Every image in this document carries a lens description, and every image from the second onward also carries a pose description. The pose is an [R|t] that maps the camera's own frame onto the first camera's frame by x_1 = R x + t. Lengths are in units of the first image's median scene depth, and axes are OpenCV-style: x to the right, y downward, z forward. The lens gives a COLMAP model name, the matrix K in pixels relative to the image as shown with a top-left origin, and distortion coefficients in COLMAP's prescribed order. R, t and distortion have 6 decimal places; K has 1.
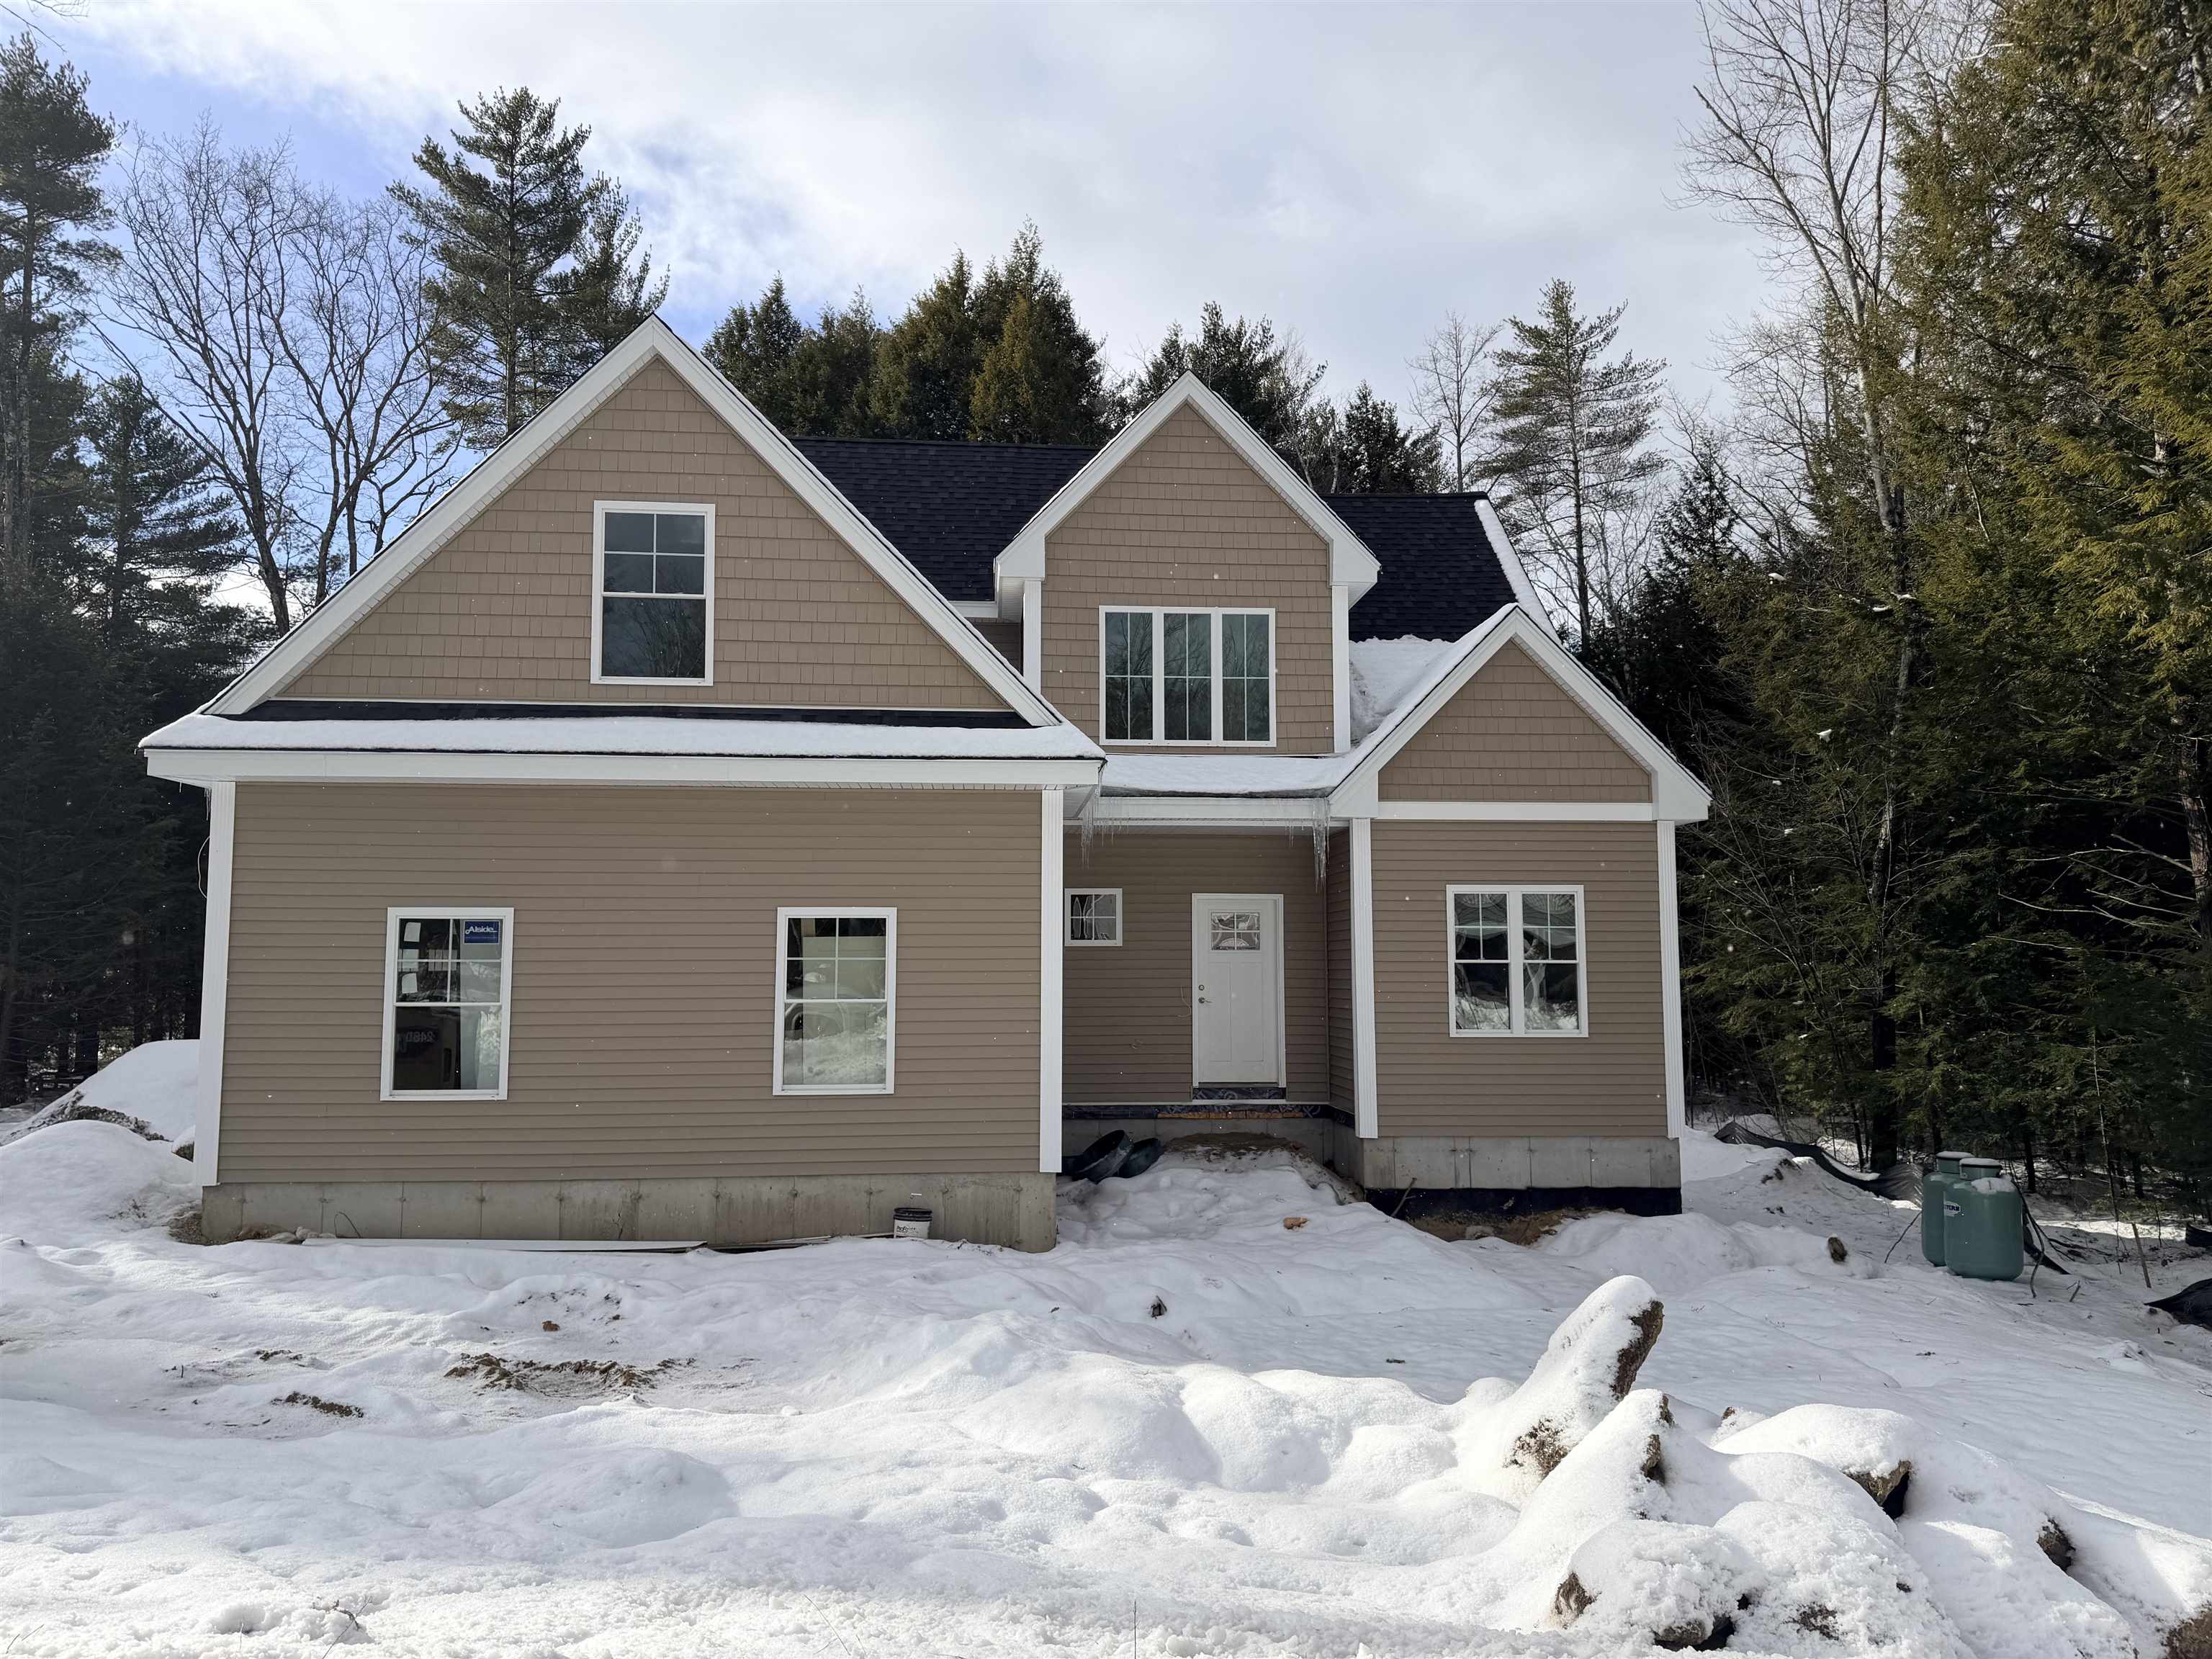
lens RADIAL K [[1531.0, 0, 1106.0], [0, 1531.0, 829.5], [0, 0, 1]] dist [0.000143, -0.000616]
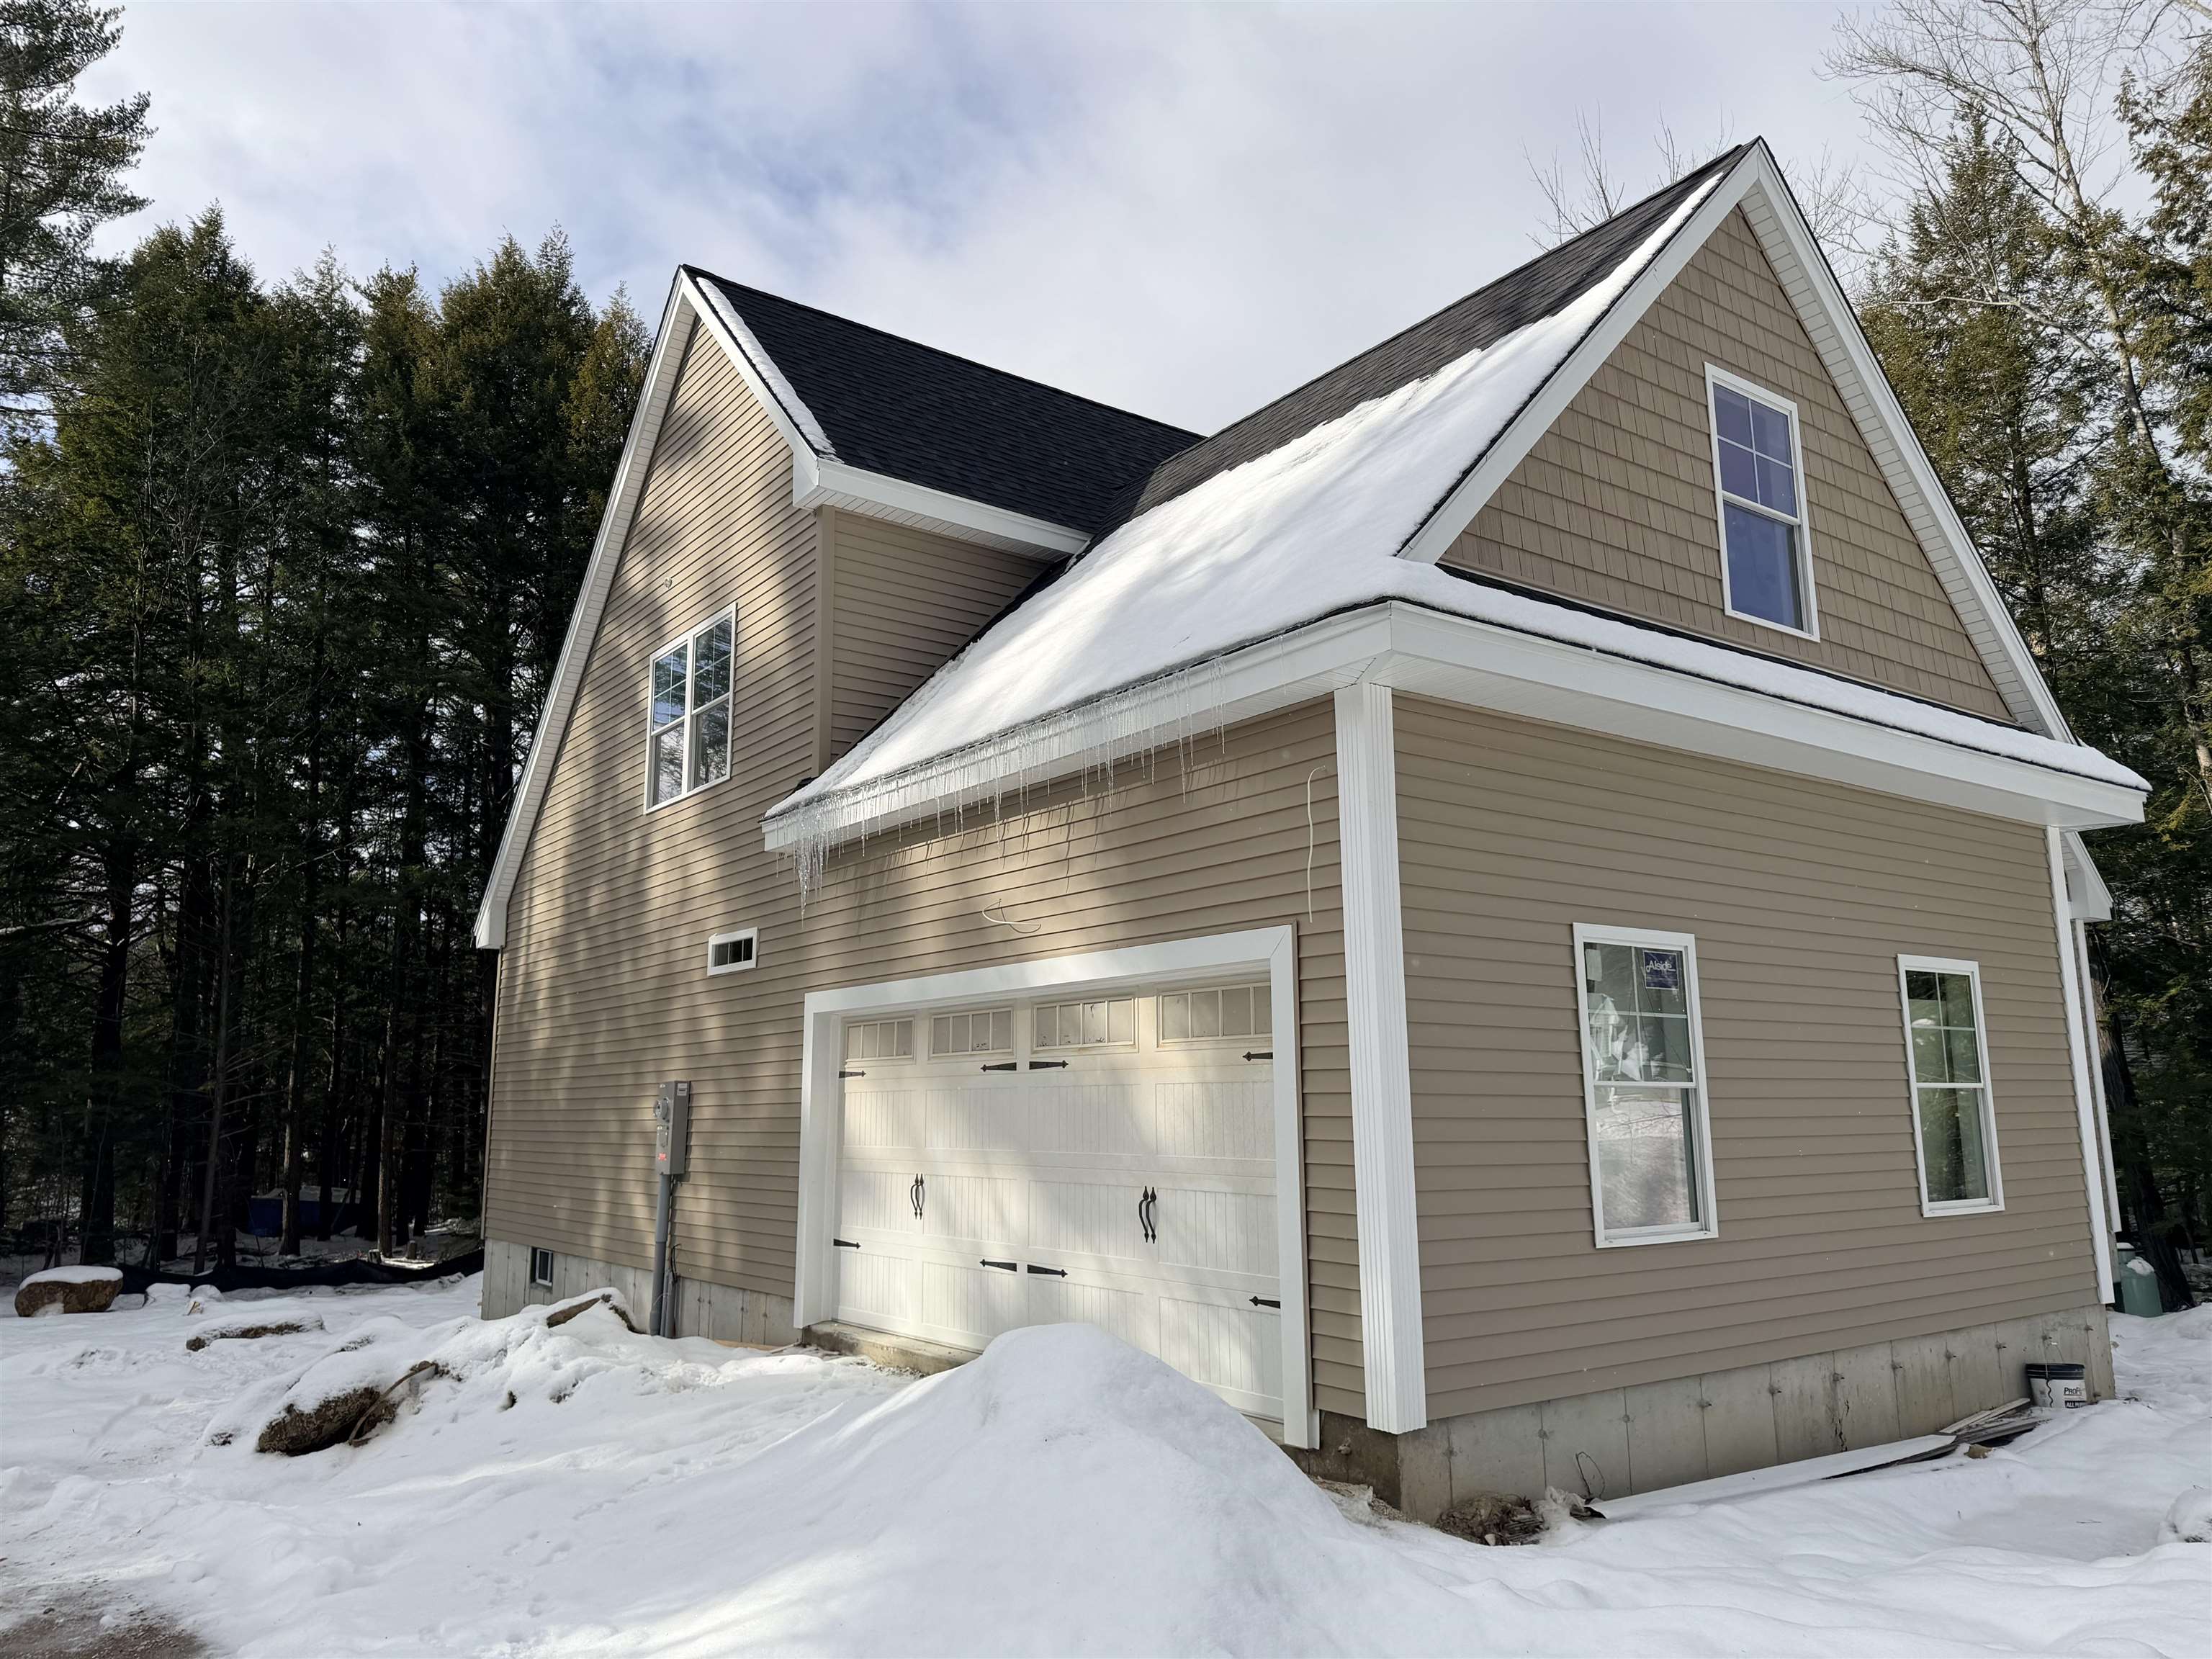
lens RADIAL K [[1562.0, 0, 1106.0], [0, 1562.0, 829.5], [0, 0, 1]] dist [0.032689, 0.000278]
pose [[0.858009, 0.080458, 0.507294, -0.926380], [-0.029554, 0.993752, -0.107624, 0.084481], [-0.512784, 0.077350, 0.855026, 0.547544]]
